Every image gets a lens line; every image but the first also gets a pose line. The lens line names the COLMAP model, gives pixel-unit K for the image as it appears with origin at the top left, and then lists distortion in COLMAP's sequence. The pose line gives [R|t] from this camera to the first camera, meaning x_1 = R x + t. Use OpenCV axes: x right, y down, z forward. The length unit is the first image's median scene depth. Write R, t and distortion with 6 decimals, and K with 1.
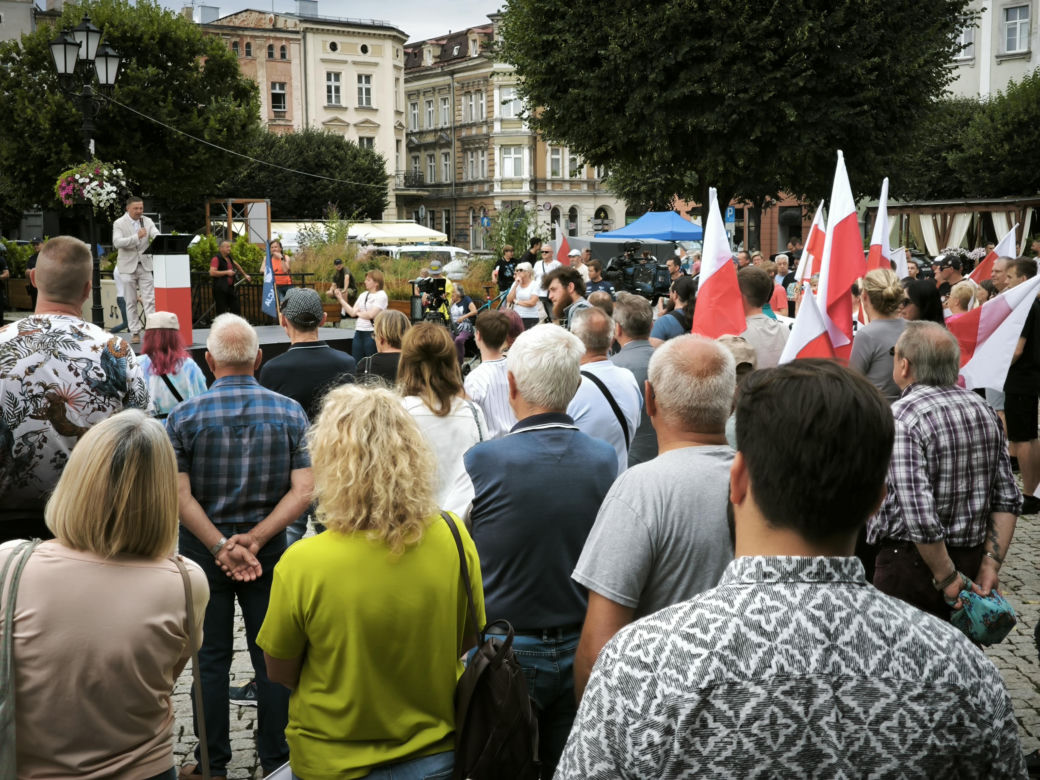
lens RADIAL K [[1479.3, 0, 520.0], [0, 1479.3, 390.0], [0, 0, 1]] dist [0.313432, -1.061221]
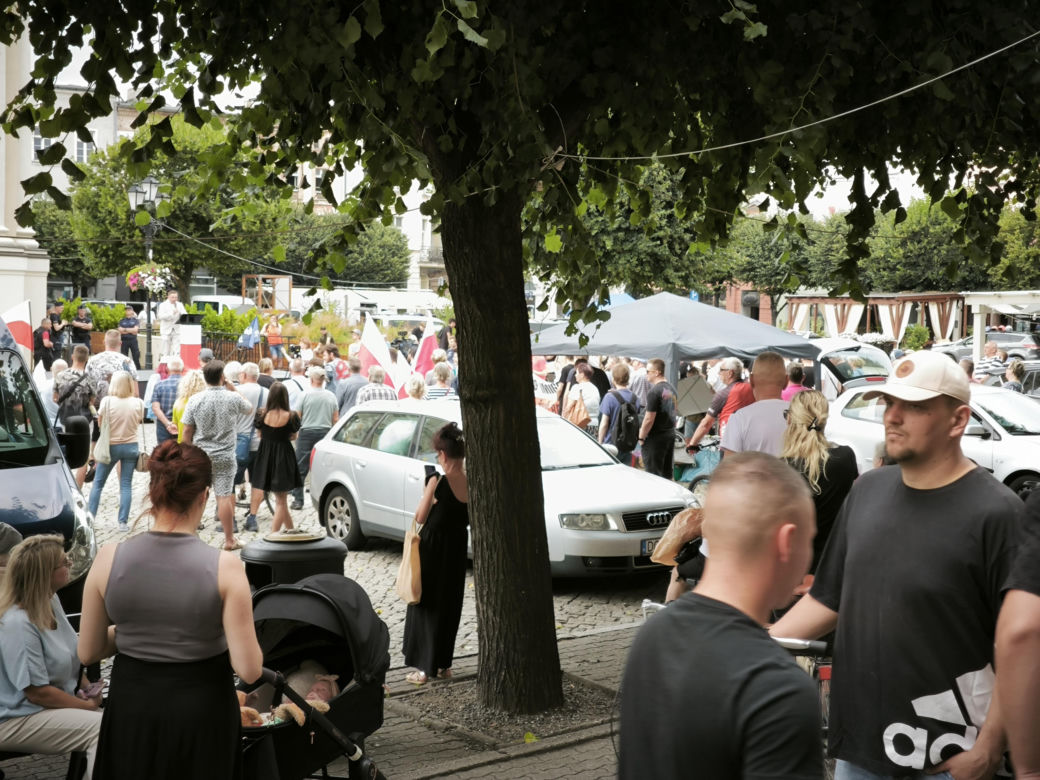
lens RADIAL K [[1479.3, 0, 520.0], [0, 1479.3, 390.0], [0, 0, 1]] dist [0.313432, -1.061221]
pose [[0.998538, 0.037083, -0.039325, 0.153919], [-0.038695, 0.998407, -0.041062, 0.028989], [0.037740, 0.042524, 0.998382, -0.499797]]
